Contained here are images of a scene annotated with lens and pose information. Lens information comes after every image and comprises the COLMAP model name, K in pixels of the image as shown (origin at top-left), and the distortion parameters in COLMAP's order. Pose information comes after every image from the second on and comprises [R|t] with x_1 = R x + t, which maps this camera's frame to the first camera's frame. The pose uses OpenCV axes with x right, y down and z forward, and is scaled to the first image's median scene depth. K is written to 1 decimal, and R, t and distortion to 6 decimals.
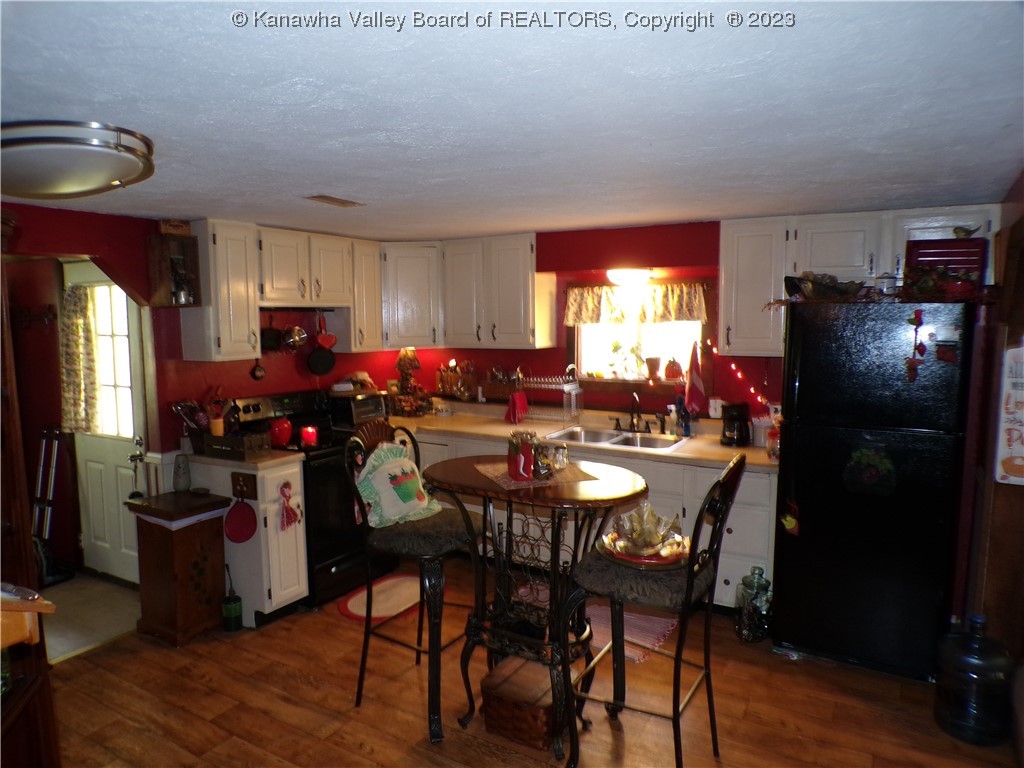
lens RADIAL K [[698.3, 0, 513.7], [0, 698.3, 382.3], [0, 0, 1]] dist [-0.002846, 0.001348]
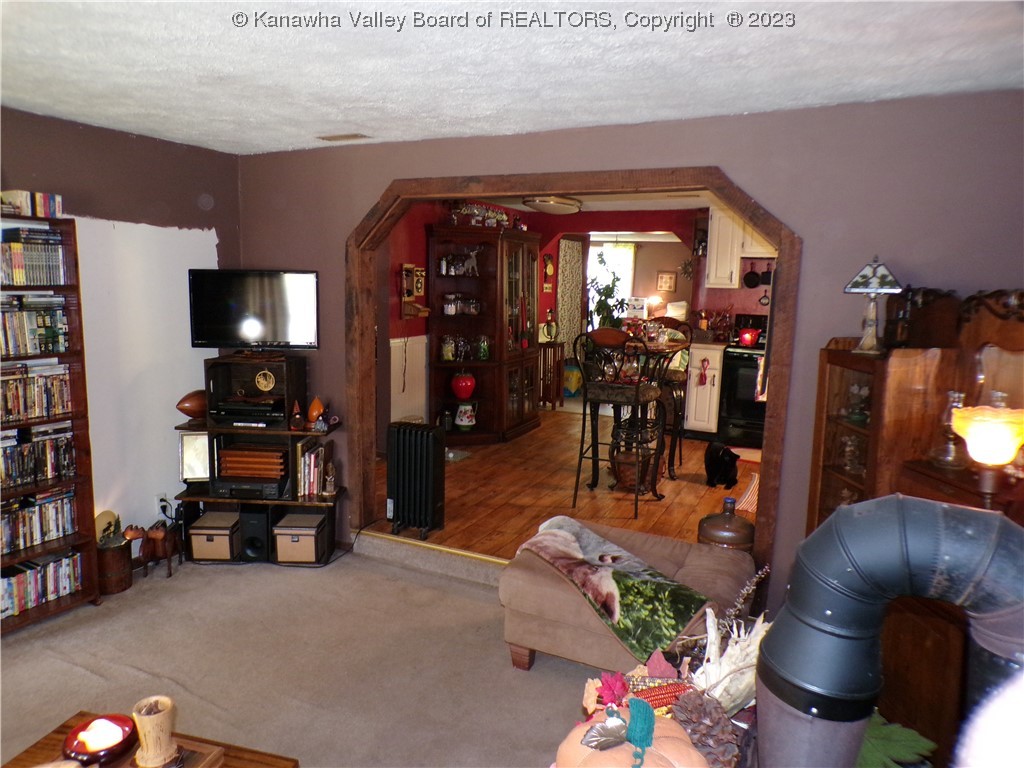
lens RADIAL K [[698.3, 0, 511.7], [0, 698.3, 382.7], [0, 0, 1]] dist [-0.002846, 0.001348]
pose [[0.073154, 0.150566, -0.985890, 1.218534], [-0.114658, 0.983253, 0.141655, 0.010626], [0.990708, 0.102678, 0.089193, 0.346314]]
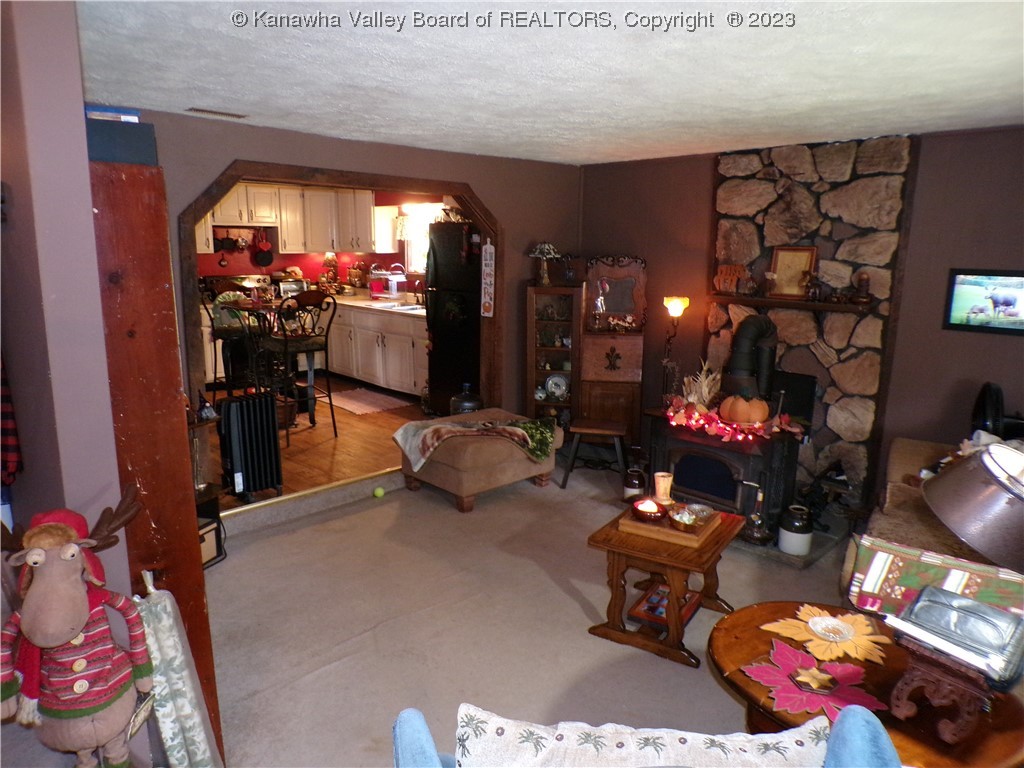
lens RADIAL K [[698.3, 0, 511.1], [0, 698.3, 389.5], [0, 0, 1]] dist [-0.002846, 0.001348]
pose [[0.965390, 0.064328, -0.252753, 0.876815], [-0.036926, 0.993055, 0.111705, 0.086588], [0.258183, -0.098506, 0.961061, -0.602171]]
